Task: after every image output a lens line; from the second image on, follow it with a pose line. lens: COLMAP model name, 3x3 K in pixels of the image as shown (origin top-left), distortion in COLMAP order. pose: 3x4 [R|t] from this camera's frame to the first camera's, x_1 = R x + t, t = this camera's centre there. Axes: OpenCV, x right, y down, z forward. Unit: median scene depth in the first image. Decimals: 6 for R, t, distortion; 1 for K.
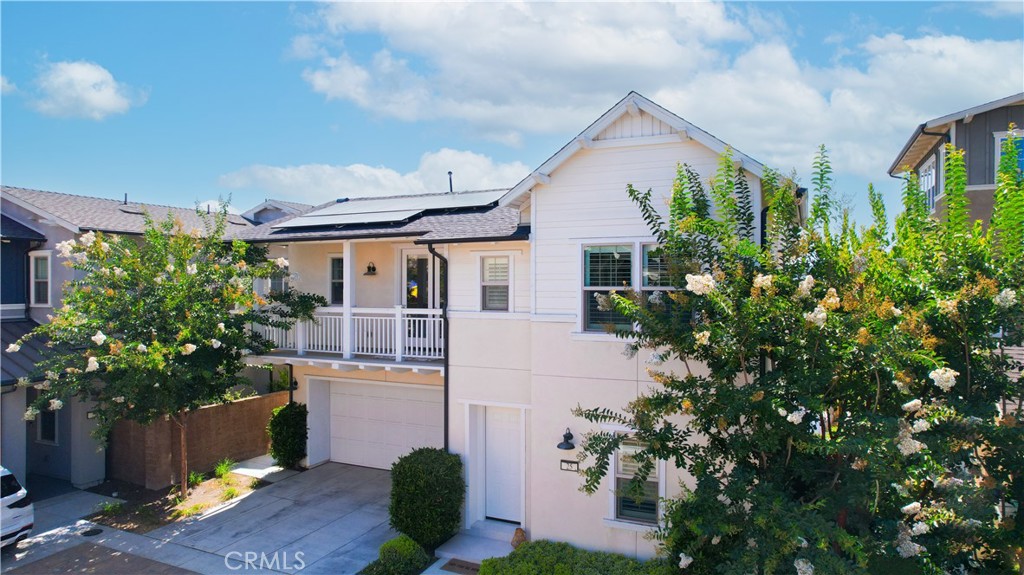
lens RADIAL K [[644.0, 0, 522.8], [0, 644.0, 290.4], [0, 0, 1]] dist [-0.051364, 0.039189]
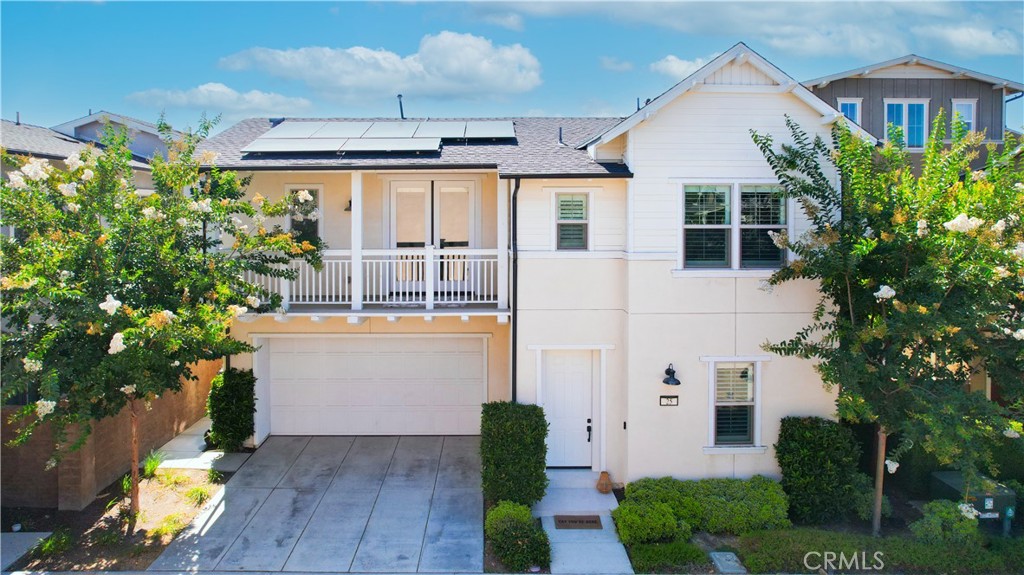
lens RADIAL K [[644.0, 0, 503.3], [0, 644.0, 228.7], [0, 0, 1]] dist [-0.051364, 0.039189]
pose [[0.901640, -0.004105, 0.432468, -0.489774], [0.002773, 0.999989, 0.003710, -0.003287], [-0.432478, -0.002145, 0.901642, 0.161700]]
